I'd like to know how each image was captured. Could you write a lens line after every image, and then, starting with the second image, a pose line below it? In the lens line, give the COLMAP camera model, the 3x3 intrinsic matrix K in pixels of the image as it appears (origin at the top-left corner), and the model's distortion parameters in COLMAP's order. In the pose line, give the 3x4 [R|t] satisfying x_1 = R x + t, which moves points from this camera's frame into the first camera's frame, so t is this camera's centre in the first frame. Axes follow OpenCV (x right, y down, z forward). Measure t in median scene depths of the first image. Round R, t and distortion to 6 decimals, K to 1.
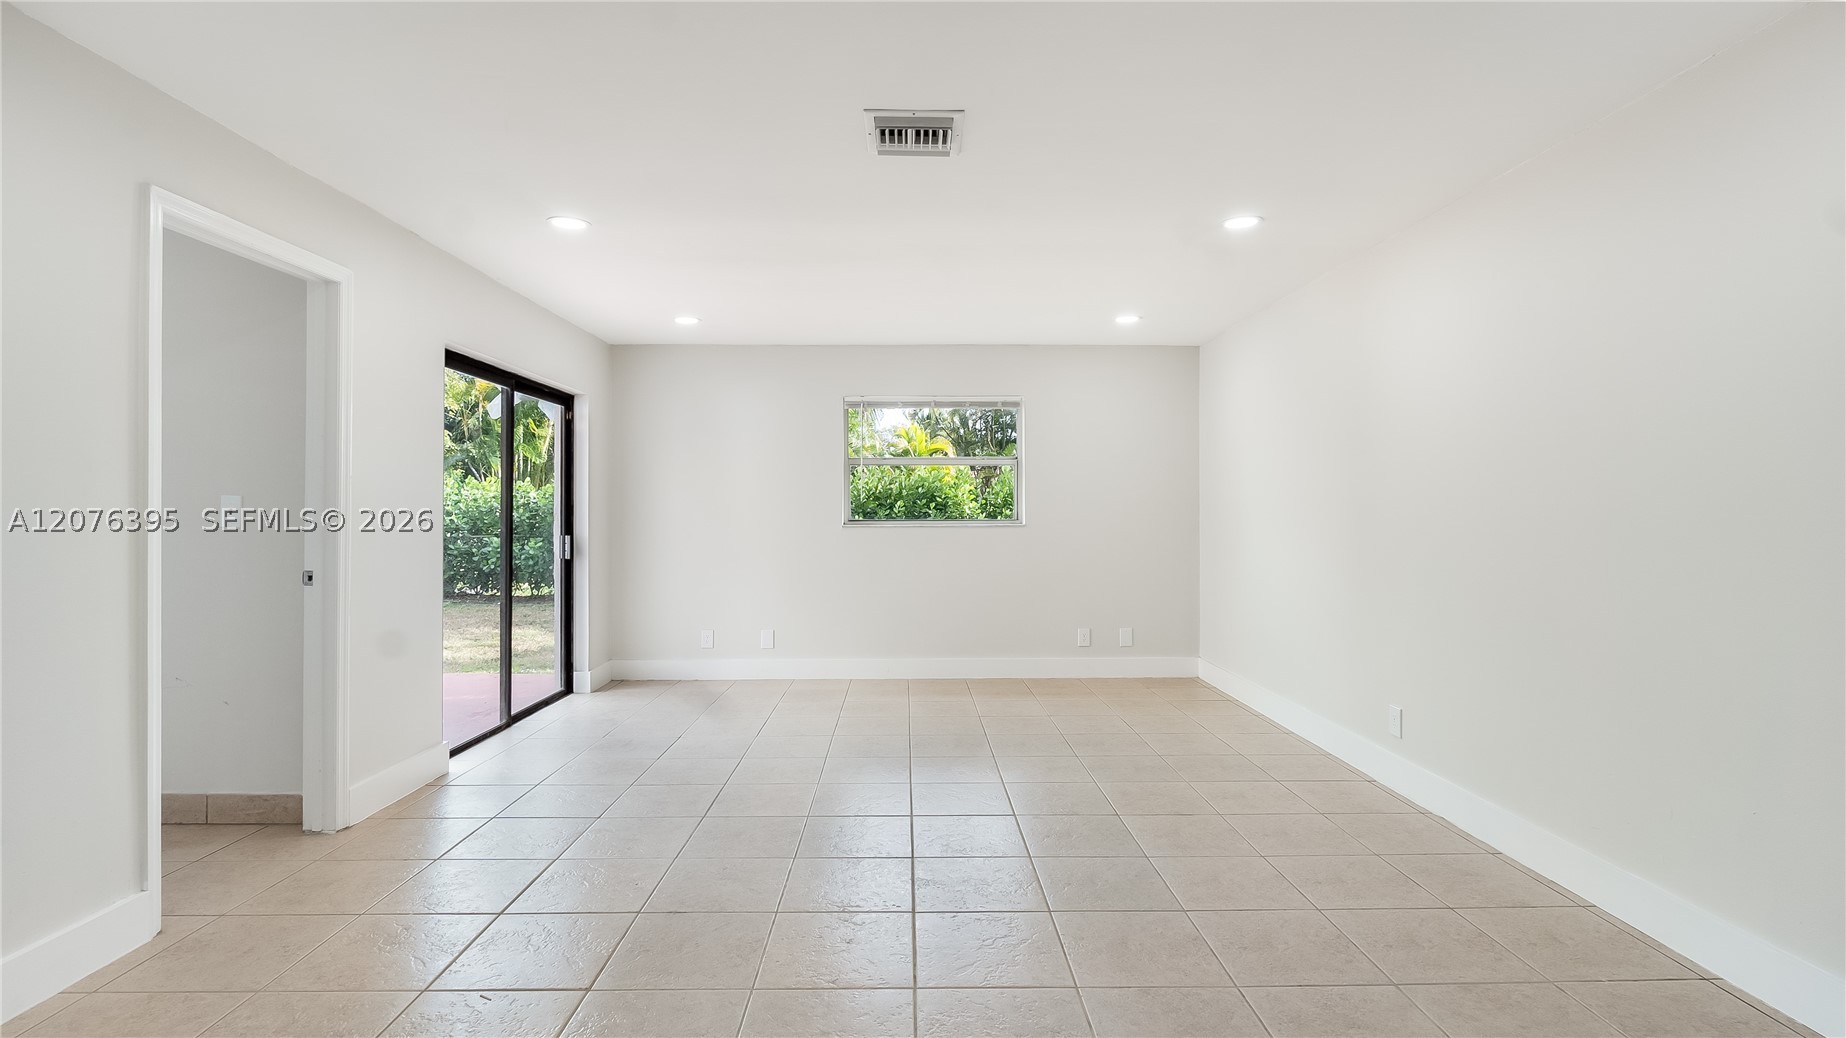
lens RADIAL K [[860.5, 0, 927.3], [0, 860.5, 511.0], [0, 0, 1]] dist [-0.000266, 0.000060]
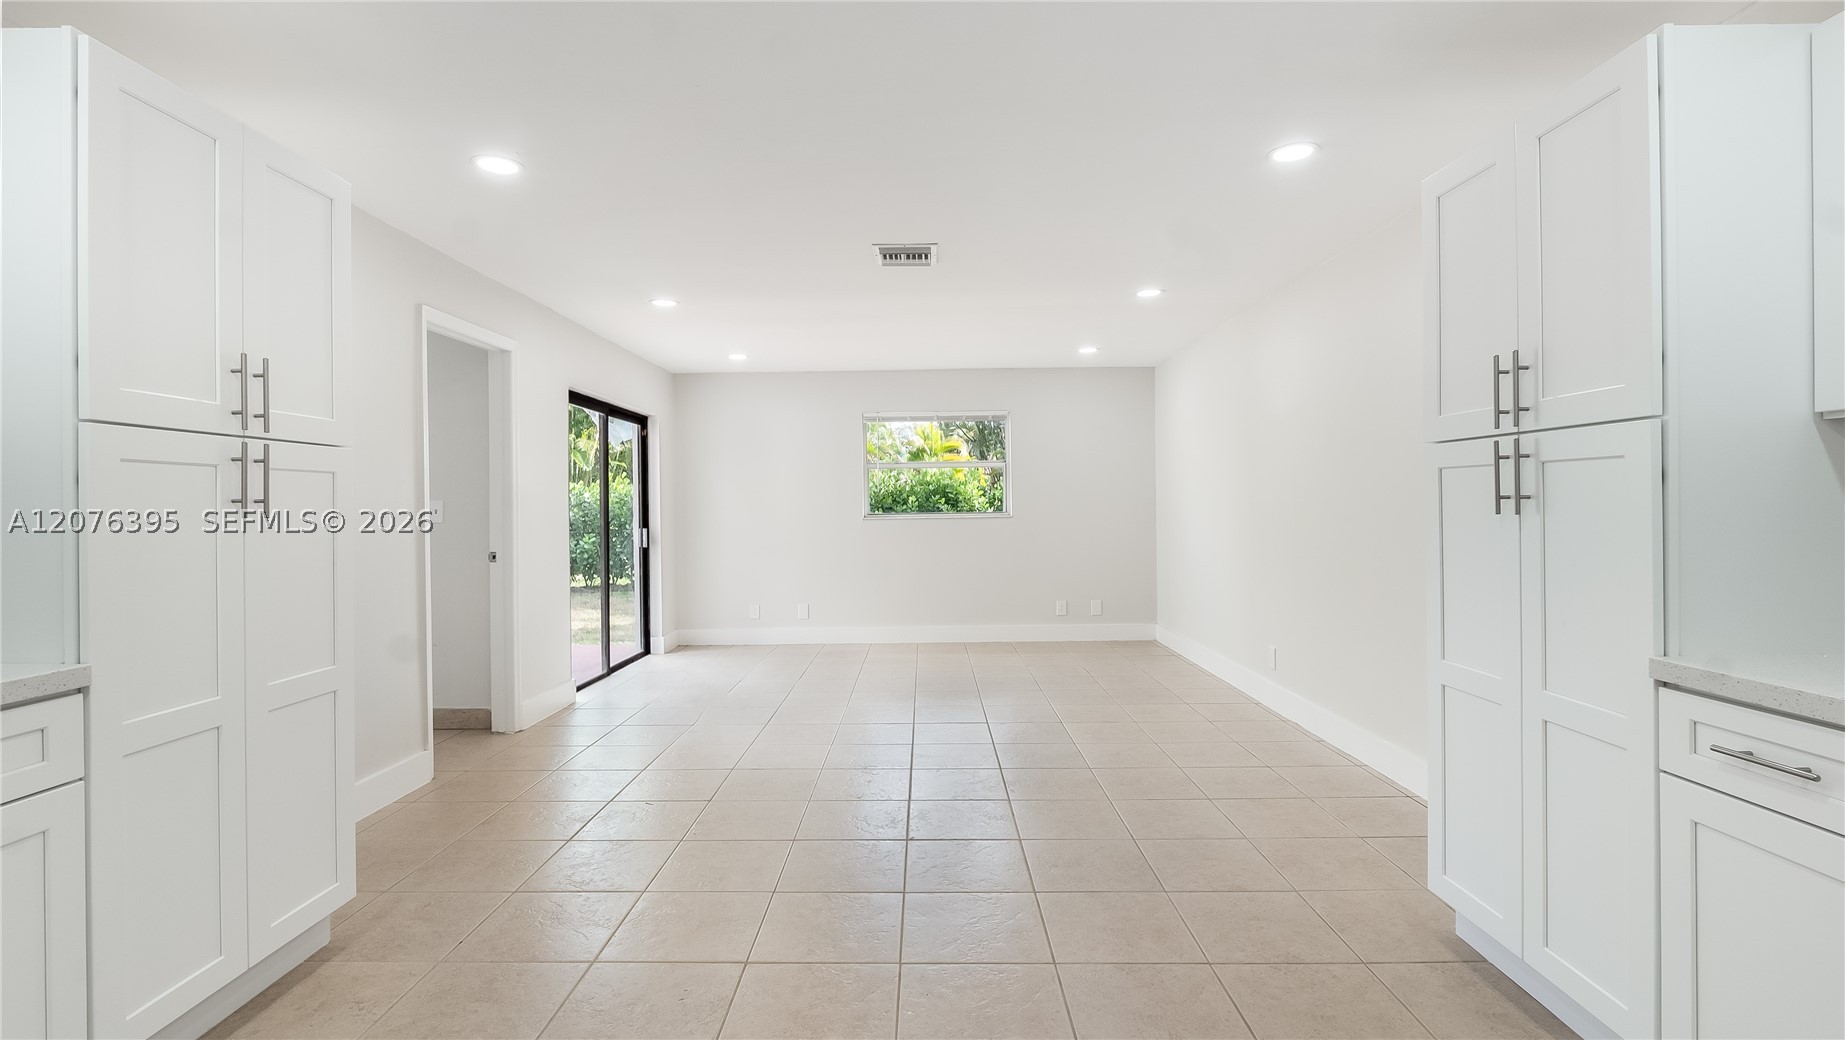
lens RADIAL K [[843.2, 0, 922.5], [0, 843.2, 520.0], [0, 0, 1]] dist [-0.009066, 0.000298]
pose [[0.999506, -0.010745, -0.029543, 0.023395], [0.011246, 0.999795, 0.016863, -0.000096], [0.029356, -0.017187, 0.999421, -0.212693]]
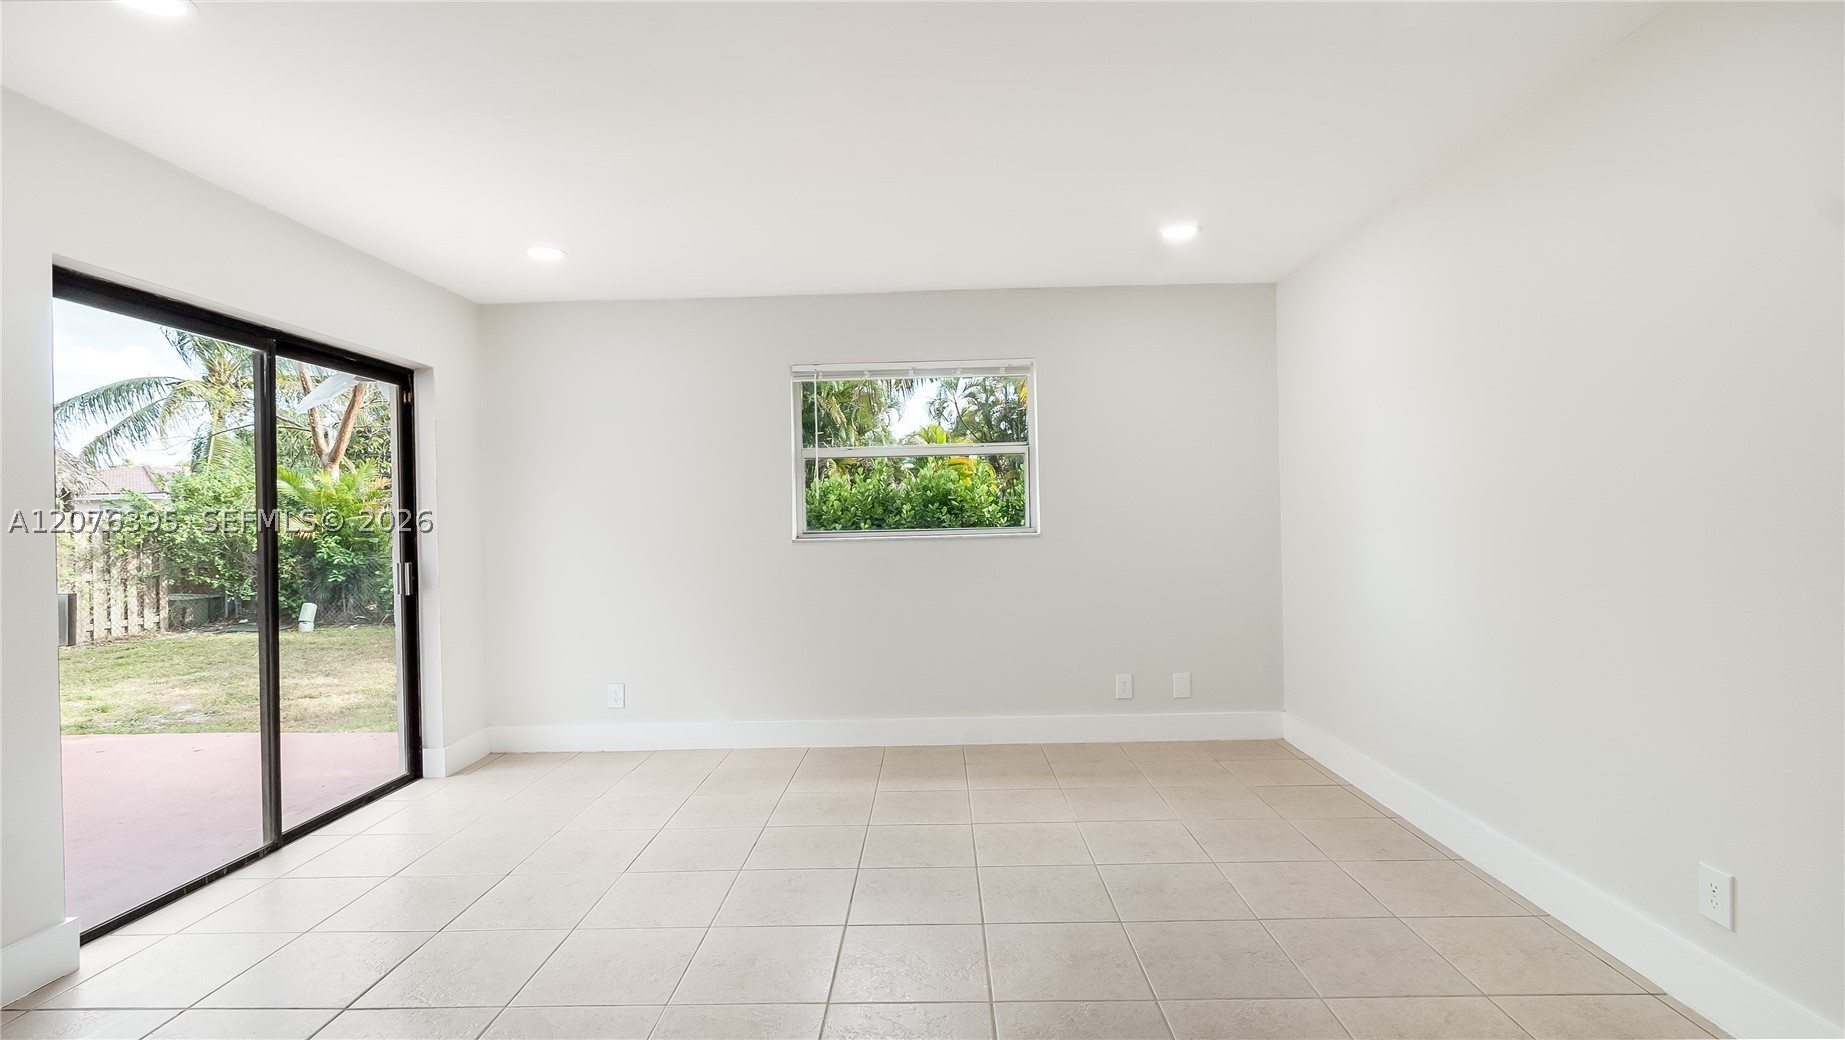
lens RADIAL K [[859.5, 0, 929.4], [0, 859.5, 521.0], [0, 0, 1]] dist [-0.001654, 0.000041]
pose [[0.999179, -0.020657, -0.034861, 0.048240], [0.020892, 0.999761, 0.006384, -0.002096], [0.034721, -0.007108, 0.999372, 0.284748]]
